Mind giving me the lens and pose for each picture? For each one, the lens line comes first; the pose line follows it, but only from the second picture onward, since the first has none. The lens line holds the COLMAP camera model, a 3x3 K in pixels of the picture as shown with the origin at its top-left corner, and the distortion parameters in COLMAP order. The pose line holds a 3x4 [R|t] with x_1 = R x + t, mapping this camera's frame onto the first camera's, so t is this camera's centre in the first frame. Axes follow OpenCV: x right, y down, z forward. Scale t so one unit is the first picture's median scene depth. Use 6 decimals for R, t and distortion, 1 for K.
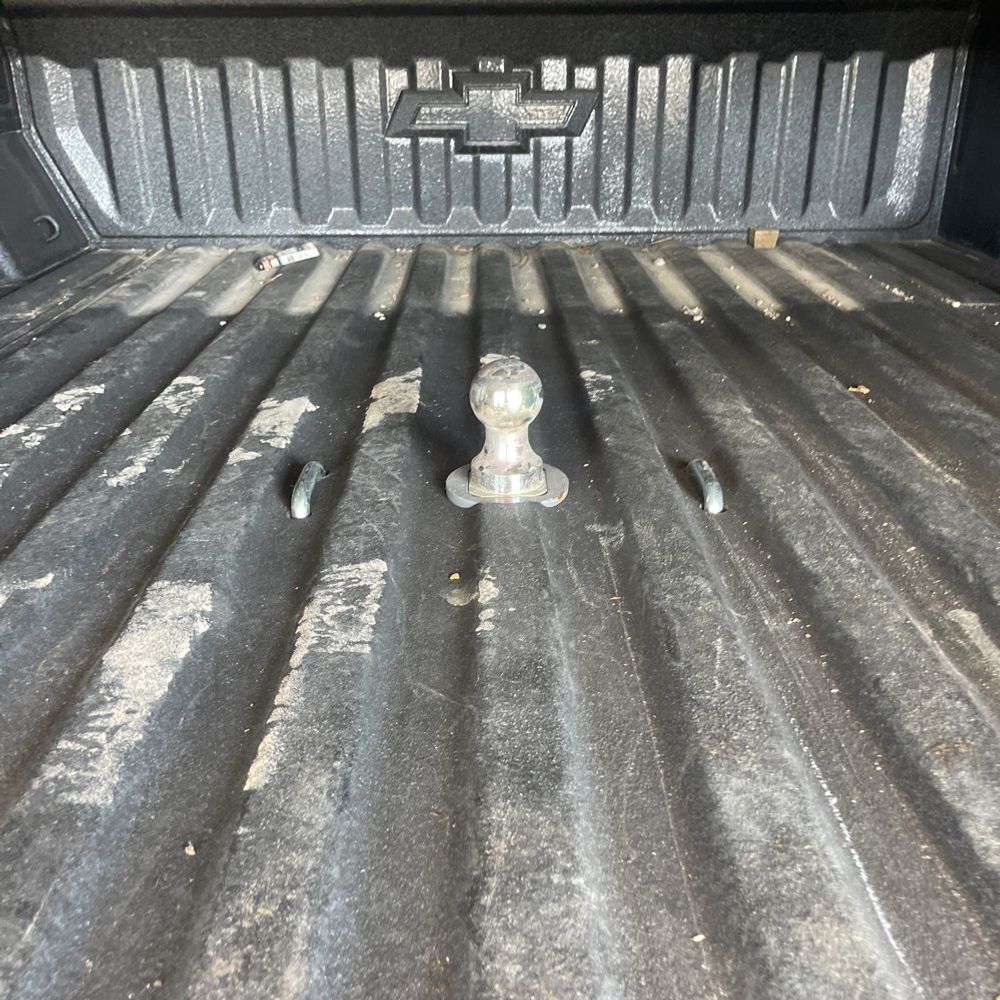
lens RADIAL K [[983.6, 0, 500.0], [0, 983.6, 500.0], [0, 0, 1]] dist [0.096254, -0.125836]
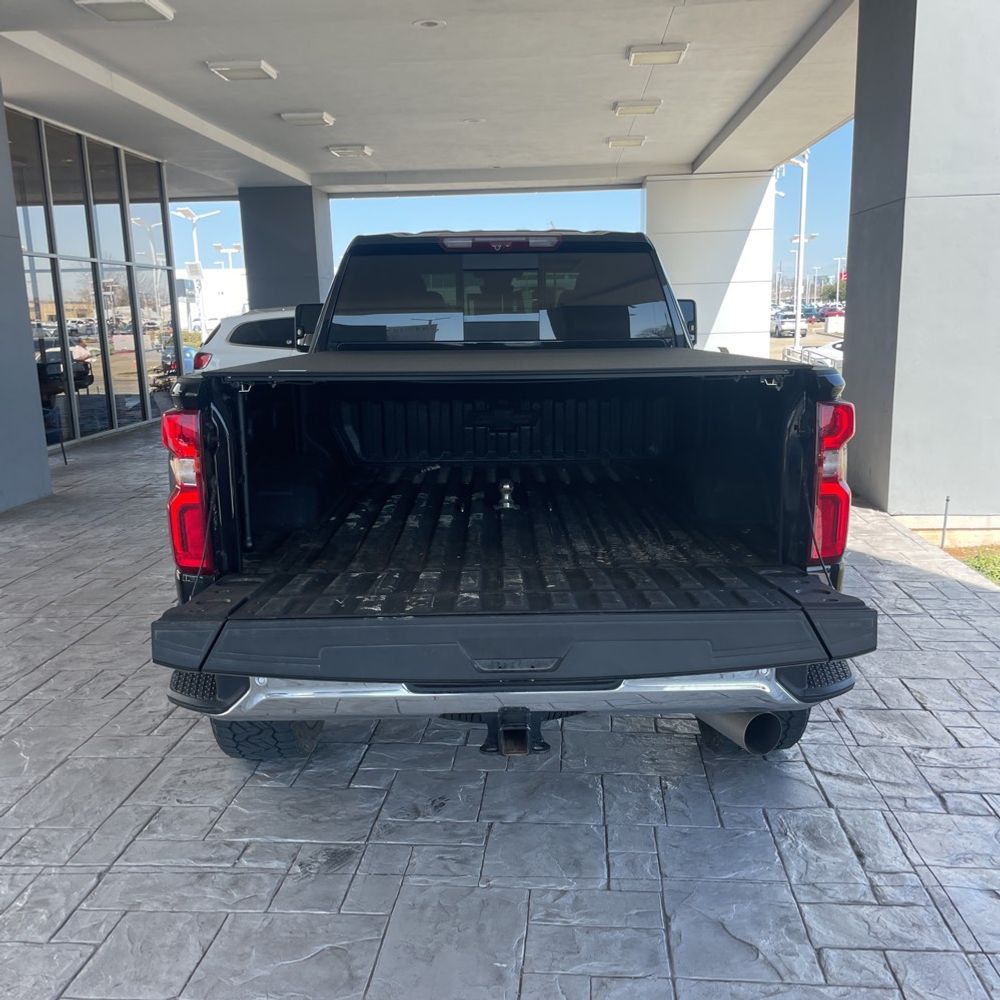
lens RADIAL K [[983.6, 0, 500.0], [0, 983.6, 500.0], [0, 0, 1]] dist [0.096254, -0.125836]
pose [[0.999847, -0.004937, -0.016753, 0.028077], [0.000876, 0.972181, -0.234228, 0.460137], [0.017443, 0.234178, 0.972037, -1.568920]]
